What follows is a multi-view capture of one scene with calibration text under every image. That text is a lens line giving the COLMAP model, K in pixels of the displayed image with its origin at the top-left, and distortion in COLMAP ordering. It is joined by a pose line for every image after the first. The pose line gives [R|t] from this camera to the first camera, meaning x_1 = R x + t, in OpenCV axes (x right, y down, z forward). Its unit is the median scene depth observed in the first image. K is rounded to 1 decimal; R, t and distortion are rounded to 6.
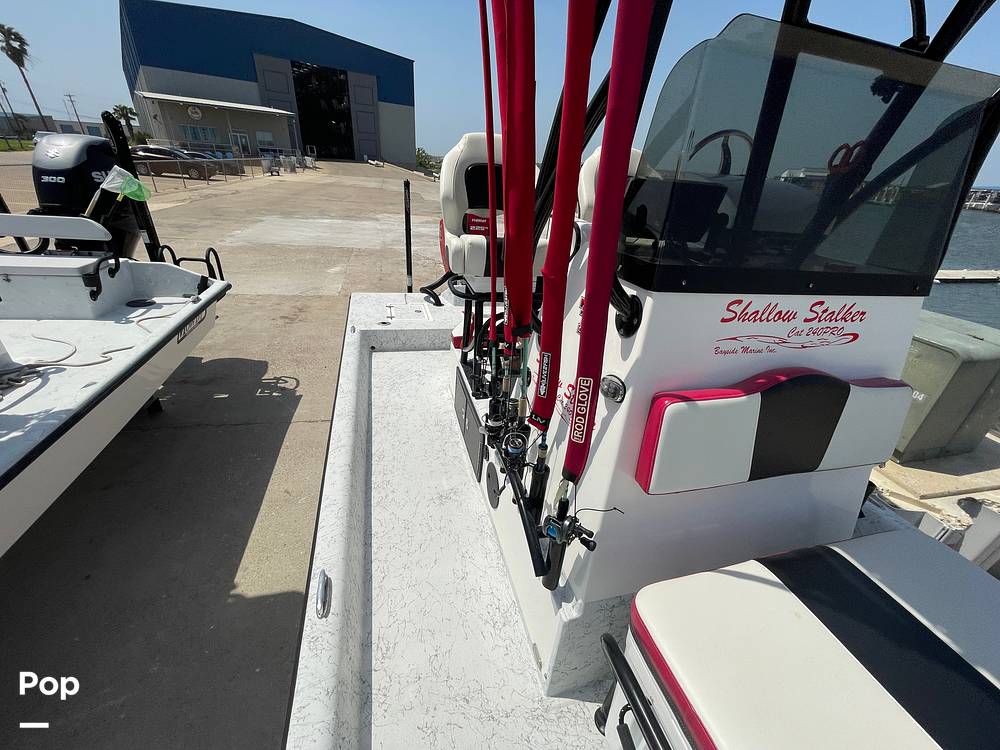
lens RADIAL K [[403.8, 0, 501.5], [0, 403.8, 379.9], [0, 0, 1]] dist [0.000496, -0.000042]
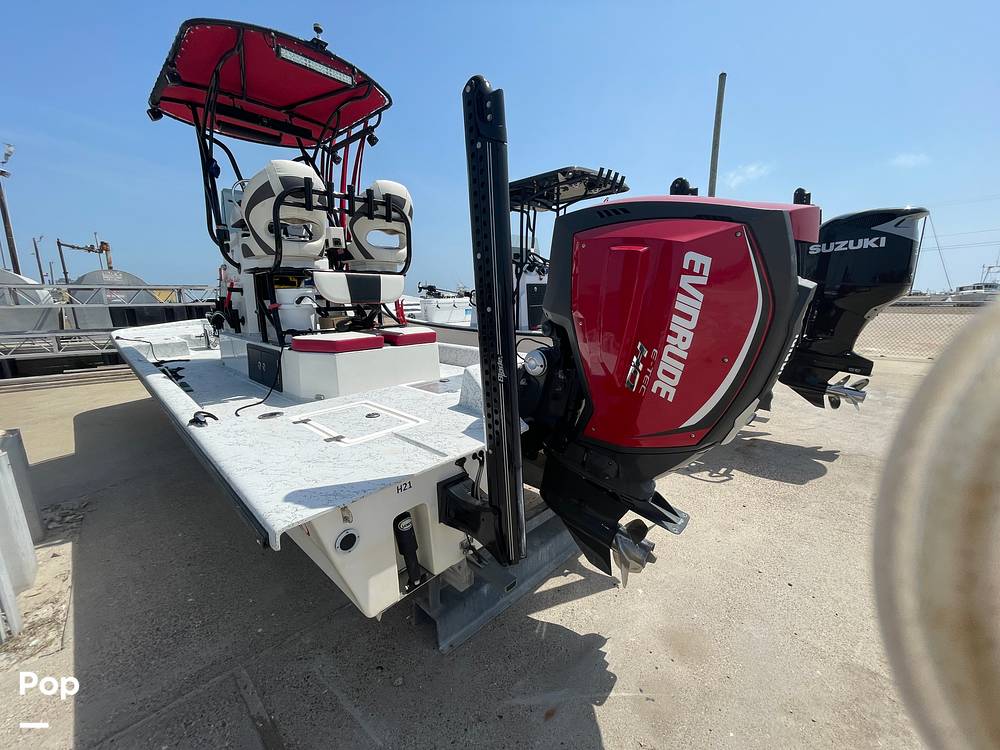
lens RADIAL K [[403.8, 0, 505.1], [0, 403.8, 371.4], [0, 0, 1]] dist [0.000496, -0.000042]
pose [[-0.845420, 0.027688, -0.533384, 0.256954], [-0.301015, 0.800243, 0.518653, -0.529606], [0.441197, 0.599036, -0.668207, 1.471869]]
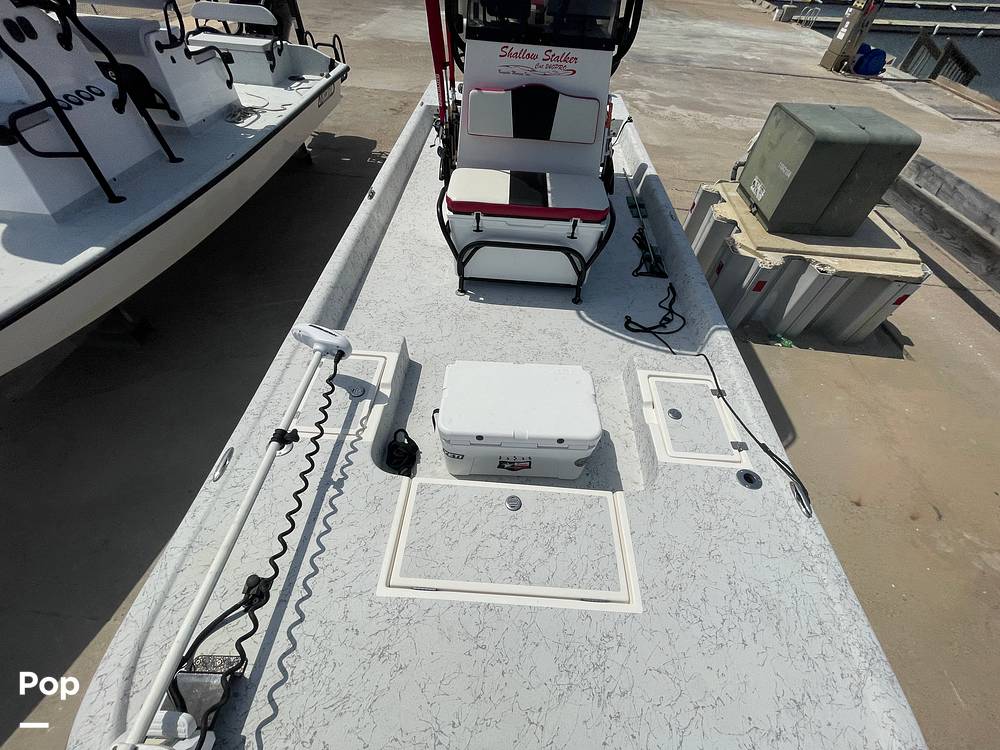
lens RADIAL K [[403.8, 0, 507.3], [0, 403.8, 381.5], [0, 0, 1]] dist [0.000496, -0.000042]
pose [[0.954619, 0.203839, -0.217144, 0.384536], [-0.113788, 0.923401, 0.366582, 0.198053], [0.275235, -0.325238, 0.904691, -0.477155]]
